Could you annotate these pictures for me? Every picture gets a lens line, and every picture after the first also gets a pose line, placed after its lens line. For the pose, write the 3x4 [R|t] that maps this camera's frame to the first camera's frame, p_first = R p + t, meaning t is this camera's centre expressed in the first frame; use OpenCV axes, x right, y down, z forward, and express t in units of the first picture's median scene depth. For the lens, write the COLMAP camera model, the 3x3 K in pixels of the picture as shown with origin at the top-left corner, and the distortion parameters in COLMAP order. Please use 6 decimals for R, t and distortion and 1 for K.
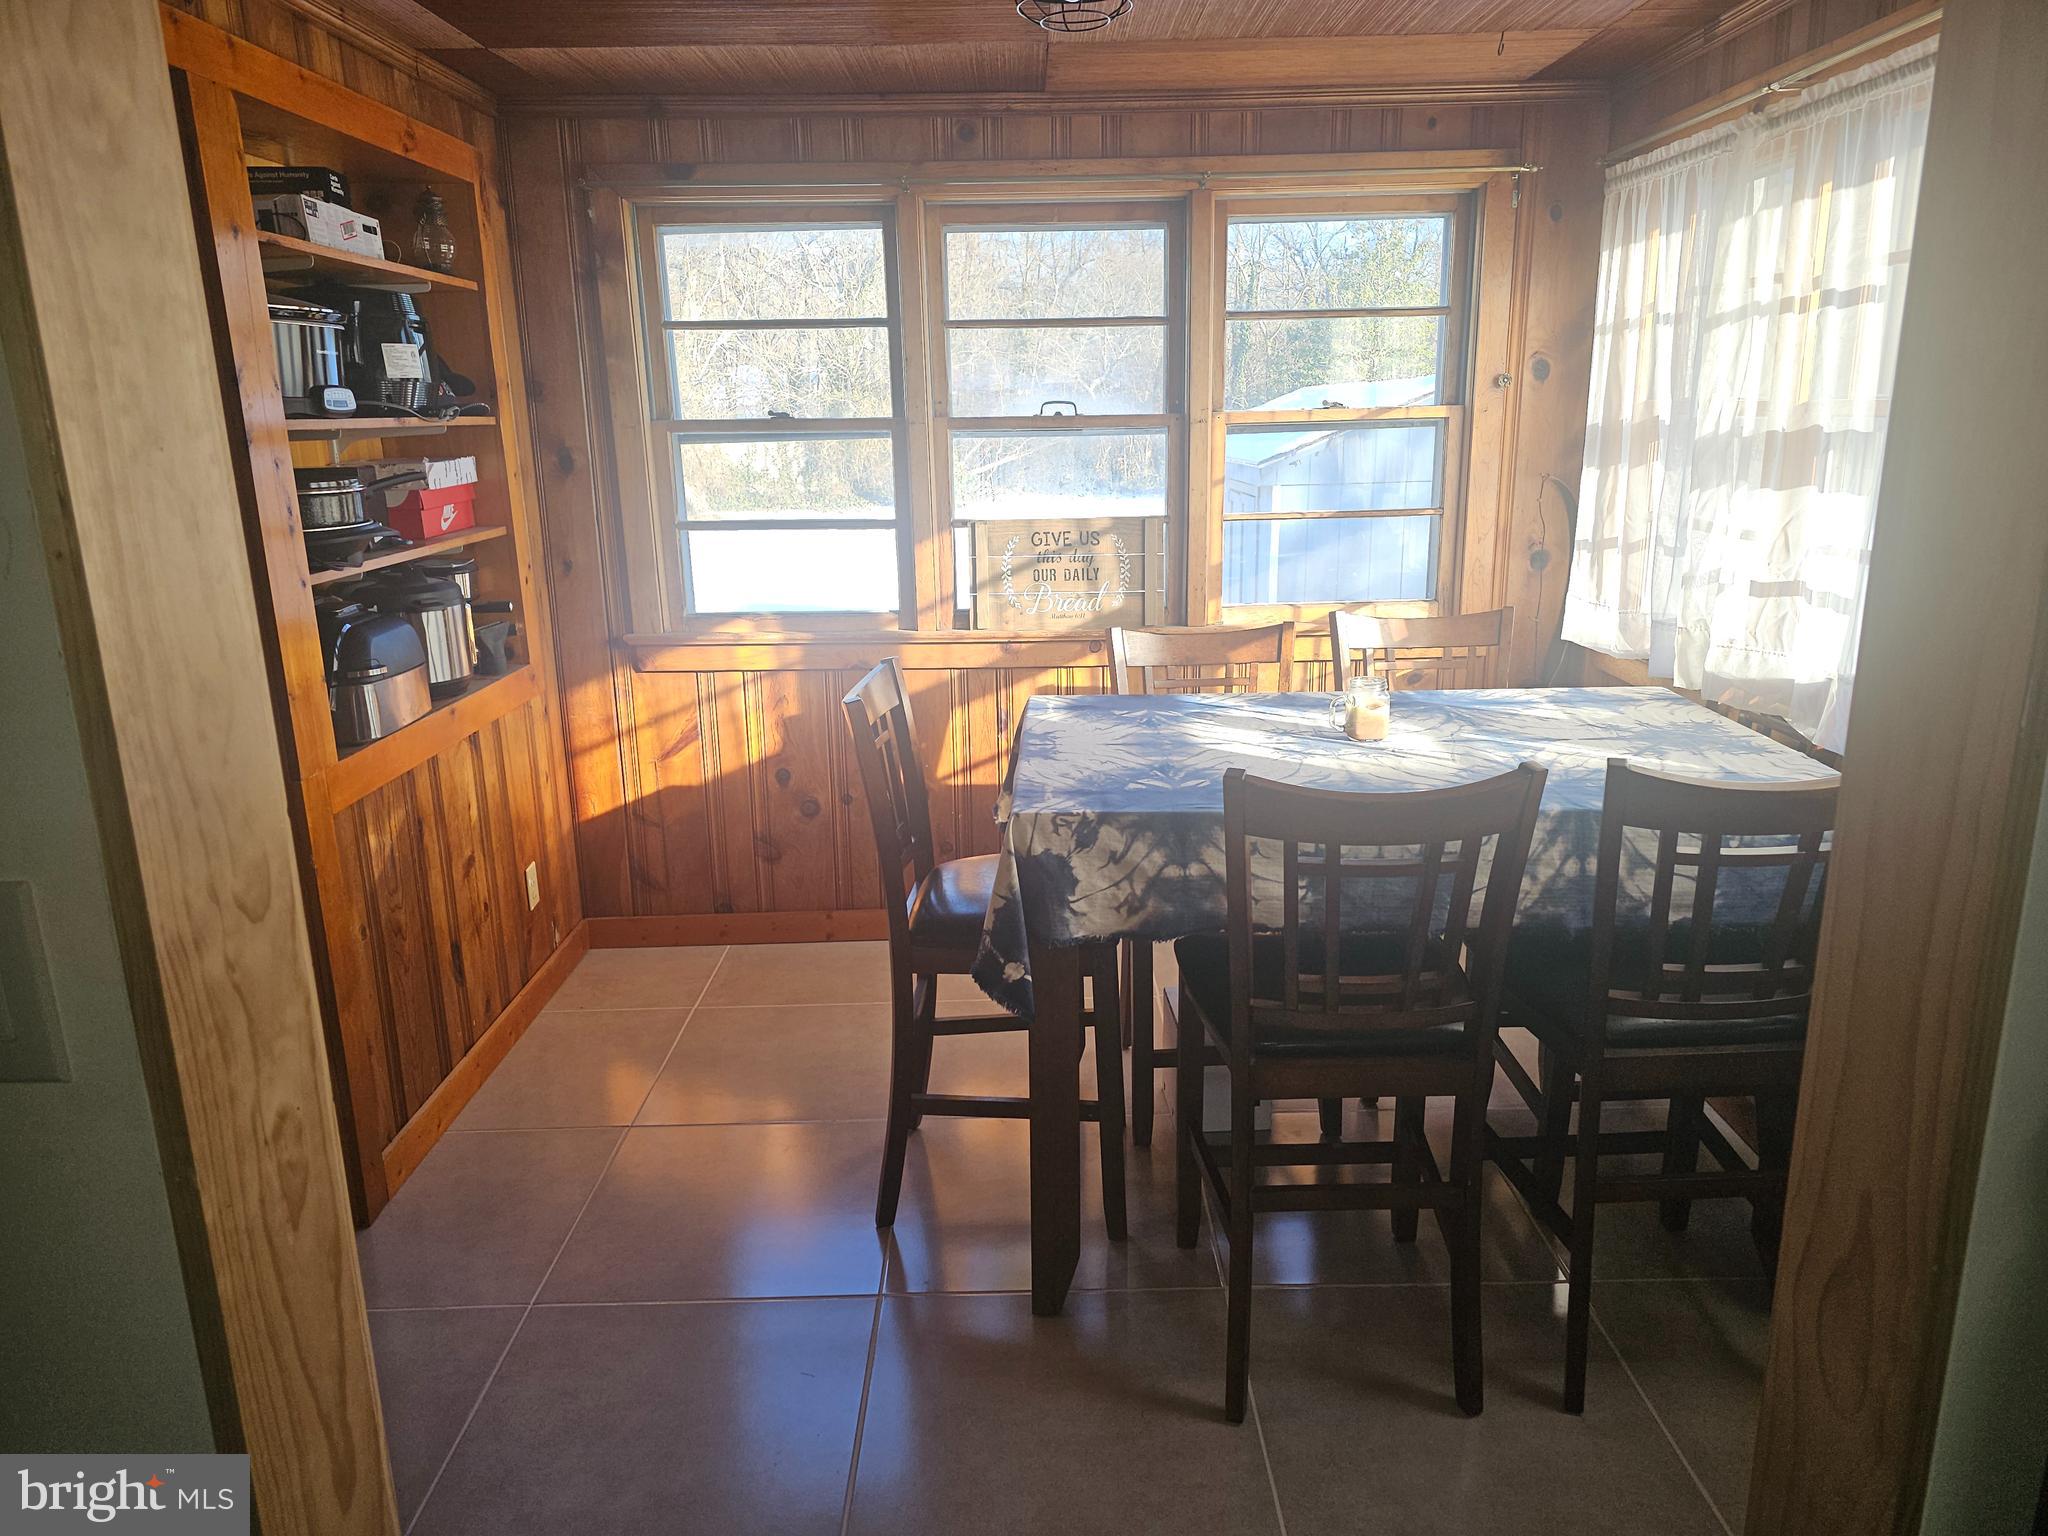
lens RADIAL K [[1365.2, 0, 1036.2], [0, 1365.2, 745.0], [0, 0, 1]] dist [0.068206, -0.053323]
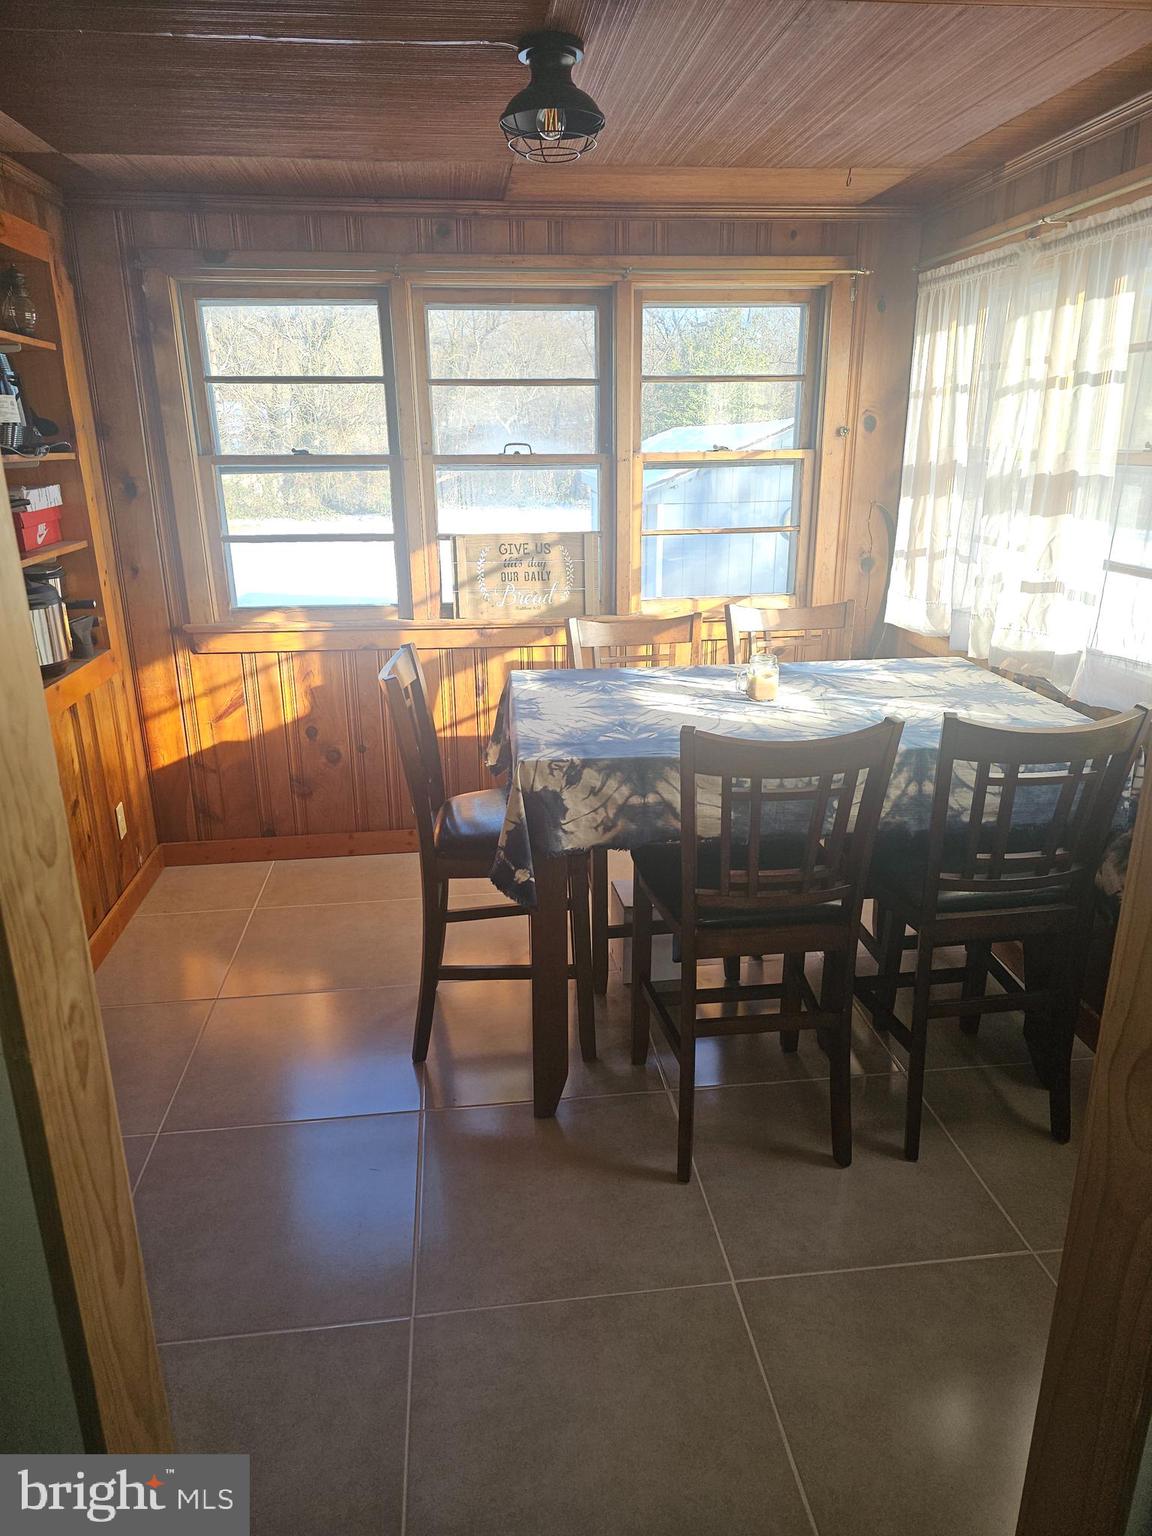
lens RADIAL K [[1025.5, 0, 576.0], [0, 1025.5, 768.0], [0, 0, 1]] dist [0.062696, -0.047862]
pose [[0.994479, -0.024526, 0.102028, -0.043023], [0.017562, 0.997490, 0.068597, -0.007830], [-0.103454, -0.066426, 0.992414, -0.012477]]
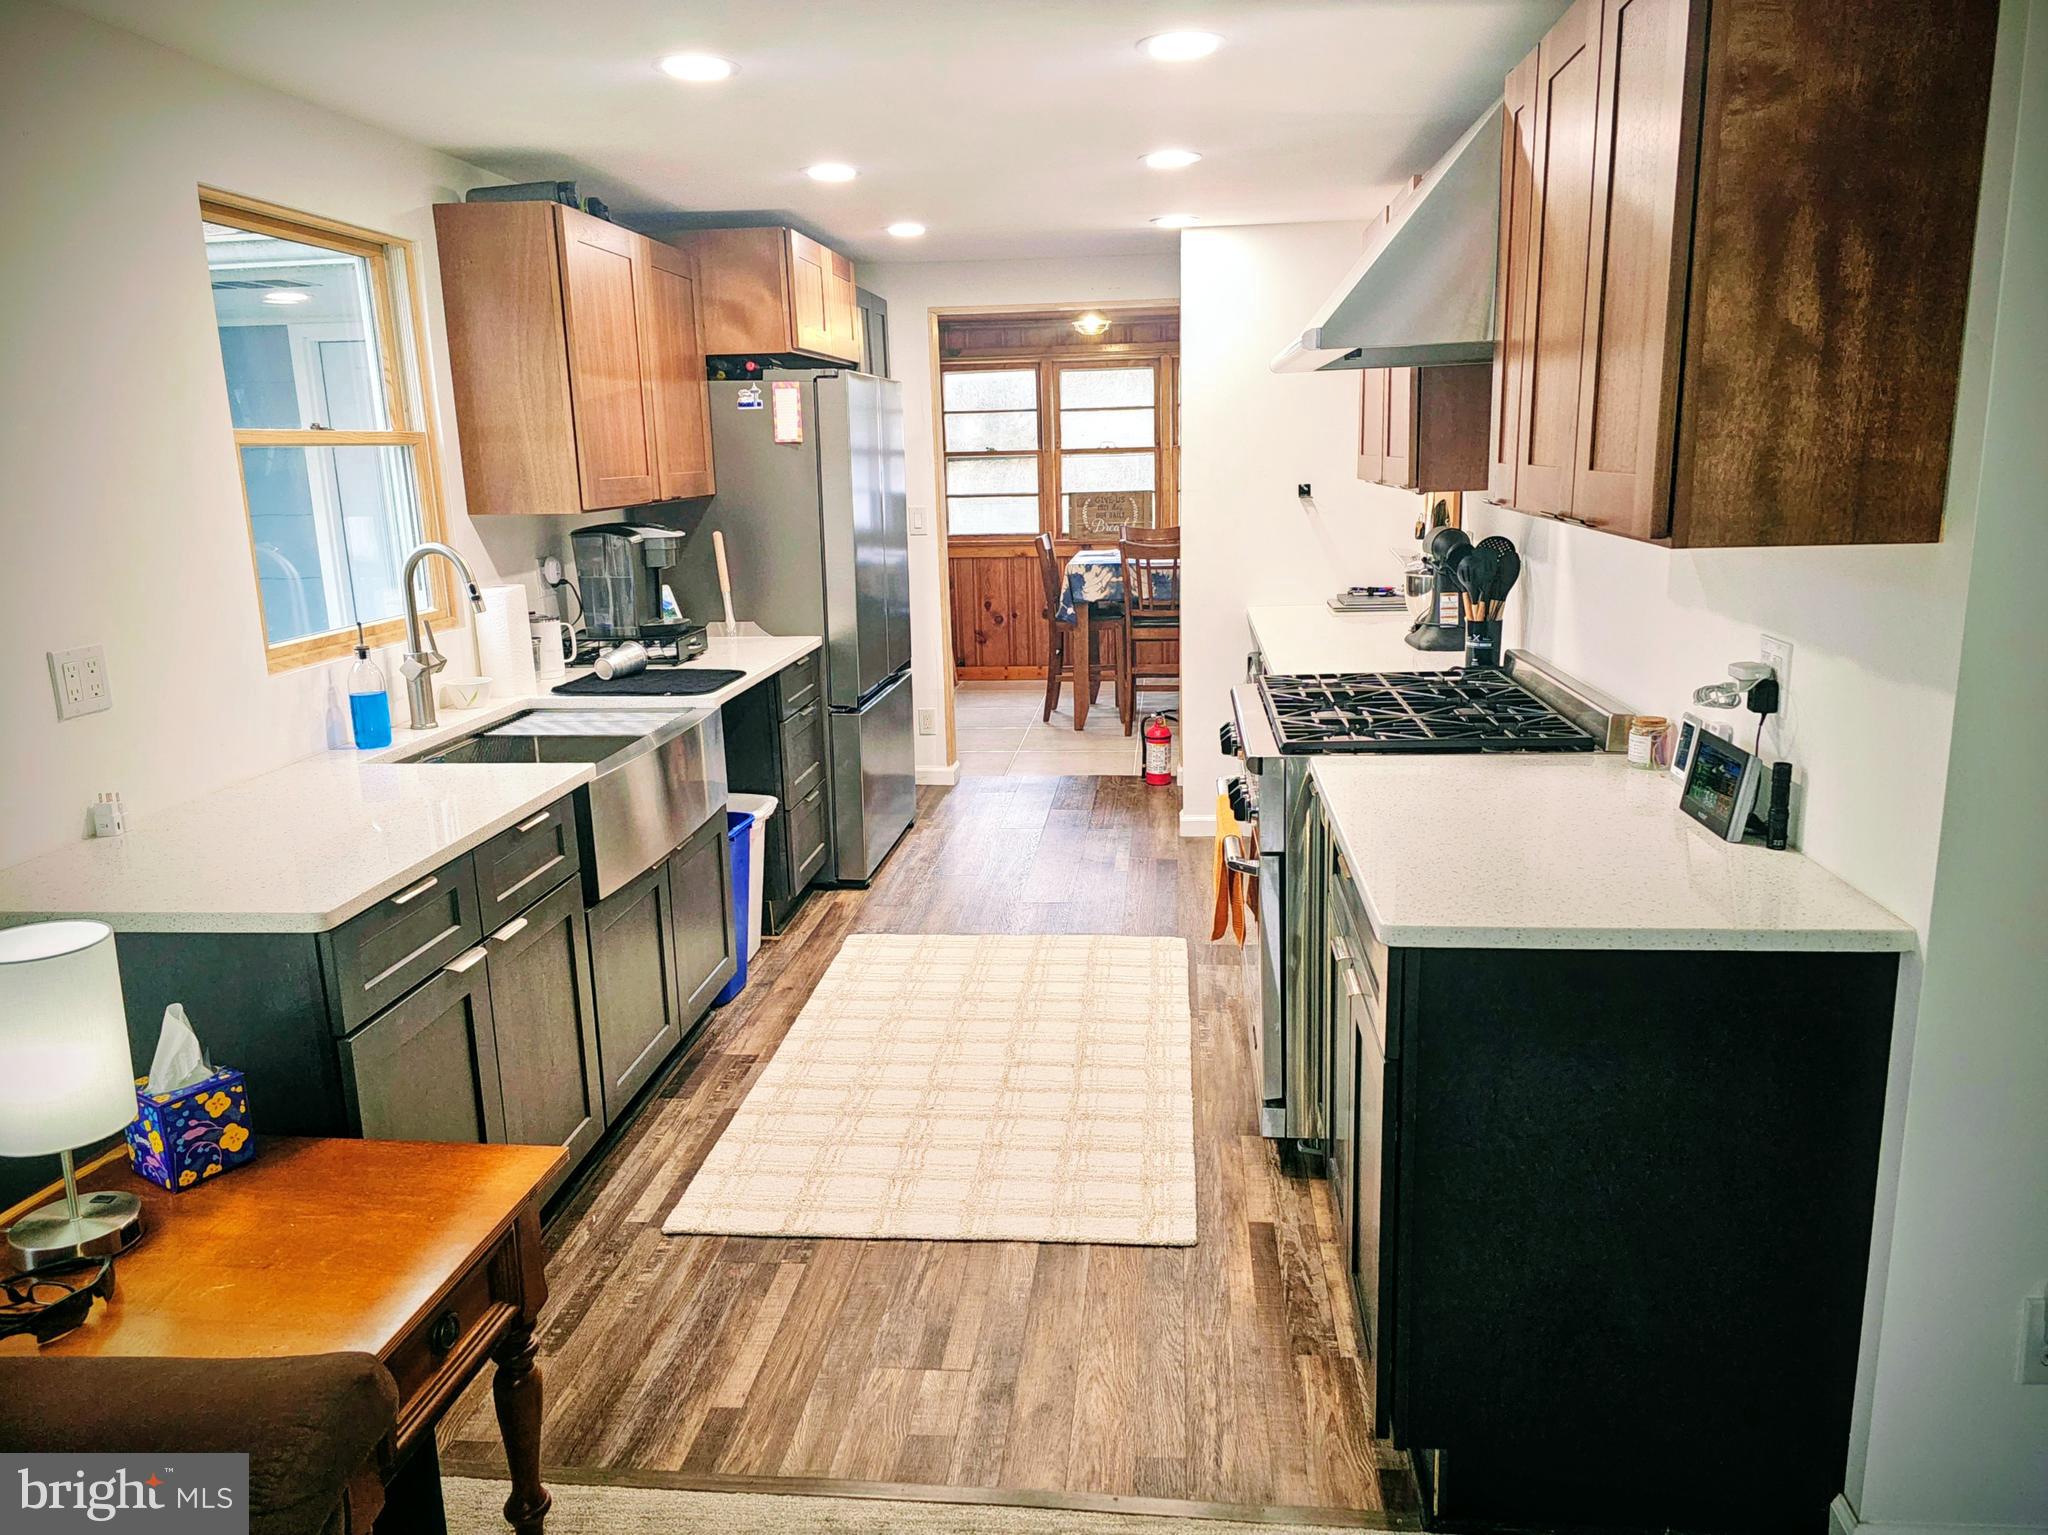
lens RADIAL K [[1367.4, 0, 1022.6], [0, 1367.4, 775.3], [0, 0, 1]] dist [0.062696, -0.047862]
pose [[0.992851, 0.019585, -0.117742, 0.190032], [-0.020286, 0.999783, -0.004756, 0.400434], [0.117624, 0.007110, 0.993033, -1.614139]]
